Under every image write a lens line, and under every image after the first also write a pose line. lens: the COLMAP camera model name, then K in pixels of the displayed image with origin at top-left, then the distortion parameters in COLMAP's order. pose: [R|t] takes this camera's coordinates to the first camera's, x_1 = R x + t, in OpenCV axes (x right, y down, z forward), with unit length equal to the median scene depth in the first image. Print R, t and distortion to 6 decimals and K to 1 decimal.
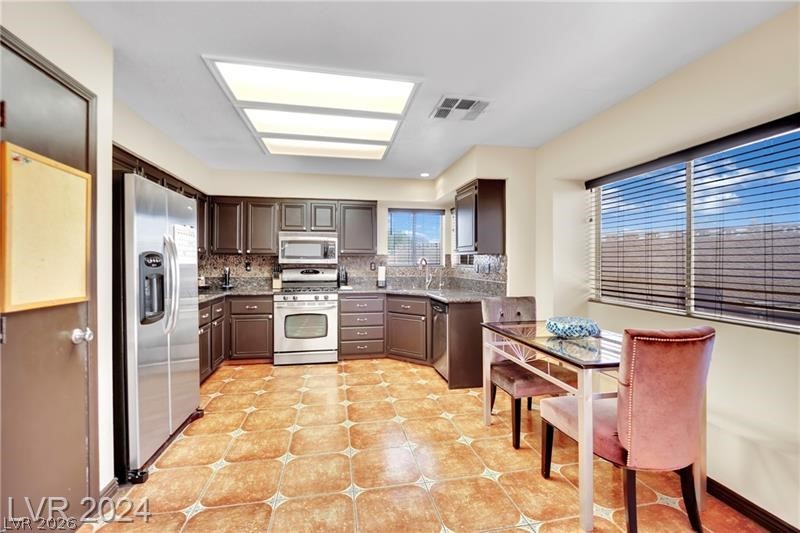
lens RADIAL K [[339.7, 0, 394.1], [0, 339.7, 265.1], [0, 0, 1]] dist [-0.012133, -0.004981]
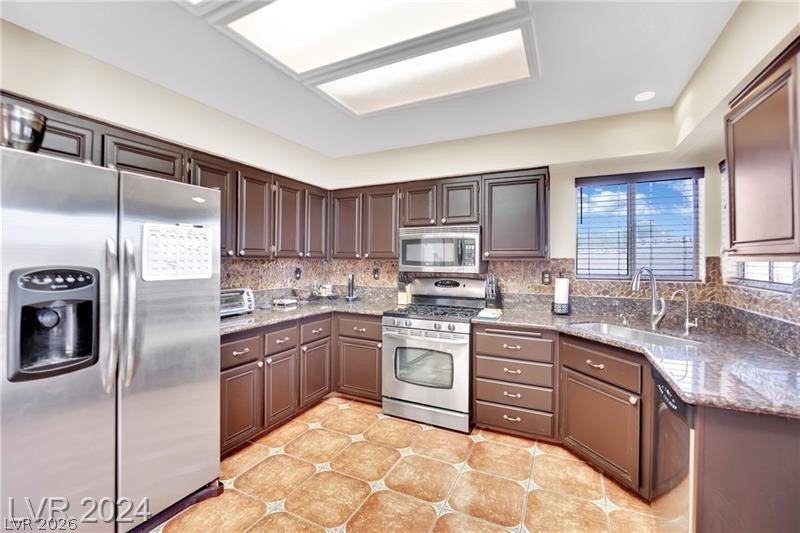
lens RADIAL K [[339.7, 0, 394.1], [0, 339.7, 265.1], [0, 0, 1]] dist [-0.012133, -0.004981]
pose [[0.812150, 0.009767, -0.583367, 0.076792], [-0.010325, 0.999944, 0.002367, -0.019881], [0.583357, 0.004101, 0.812206, 0.391409]]
